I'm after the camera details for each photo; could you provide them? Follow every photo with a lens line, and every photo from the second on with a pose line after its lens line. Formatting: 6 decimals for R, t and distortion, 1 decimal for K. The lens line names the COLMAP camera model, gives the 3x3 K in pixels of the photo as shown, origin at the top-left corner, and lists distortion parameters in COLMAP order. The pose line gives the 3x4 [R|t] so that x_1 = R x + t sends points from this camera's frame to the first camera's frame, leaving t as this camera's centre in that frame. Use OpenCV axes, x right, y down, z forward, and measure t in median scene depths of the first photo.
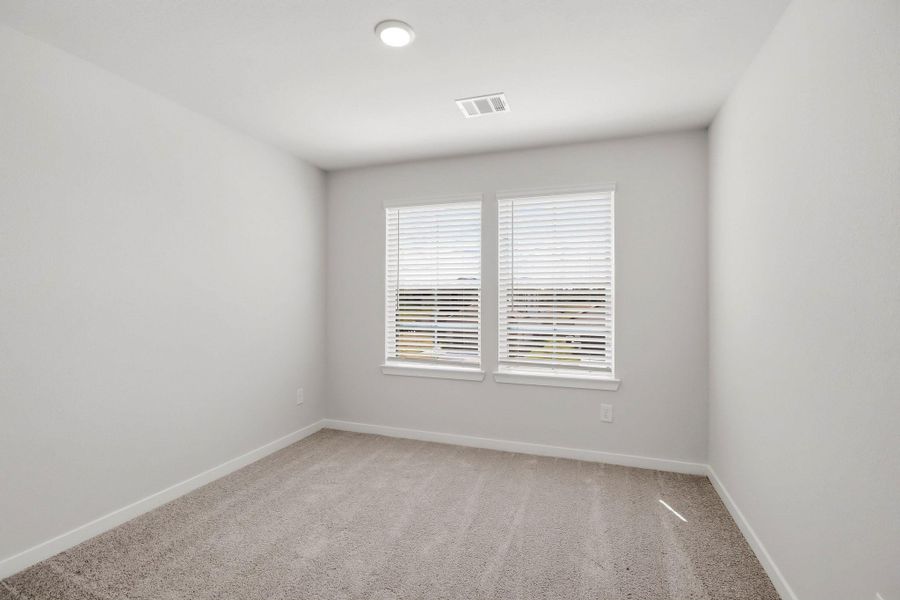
lens RADIAL K [[424.3, 0, 441.1], [0, 424.3, 296.8], [0, 0, 1]] dist [-0.001605, 0.000526]
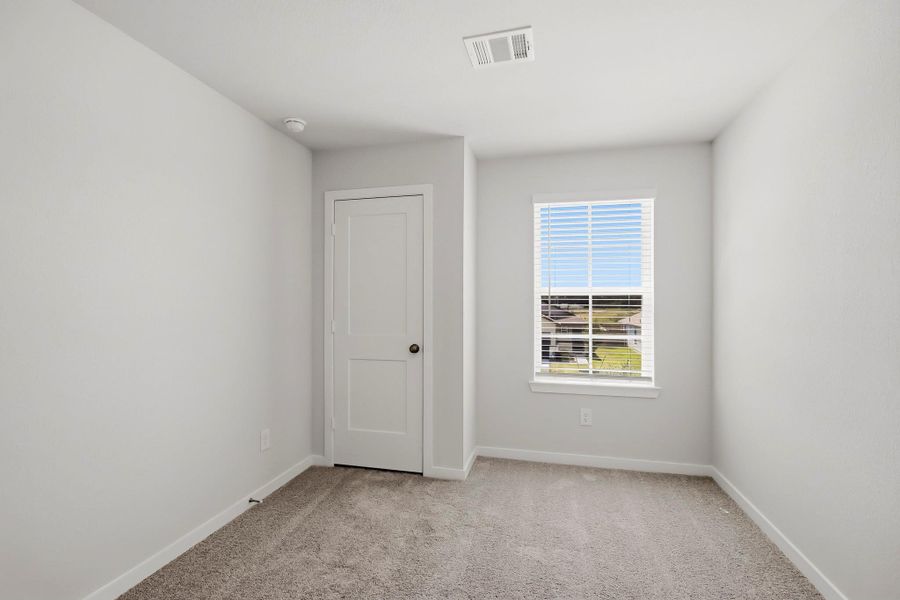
lens RADIAL K [[424.3, 0, 451.8], [0, 424.3, 302.3], [0, 0, 1]] dist [-0.001605, 0.000526]
pose [[0.992072, 0.005343, 0.125561, -0.447004], [-0.005120, 0.999985, -0.002098, 0.000089], [-0.125570, 0.001439, 0.992084, 0.162748]]
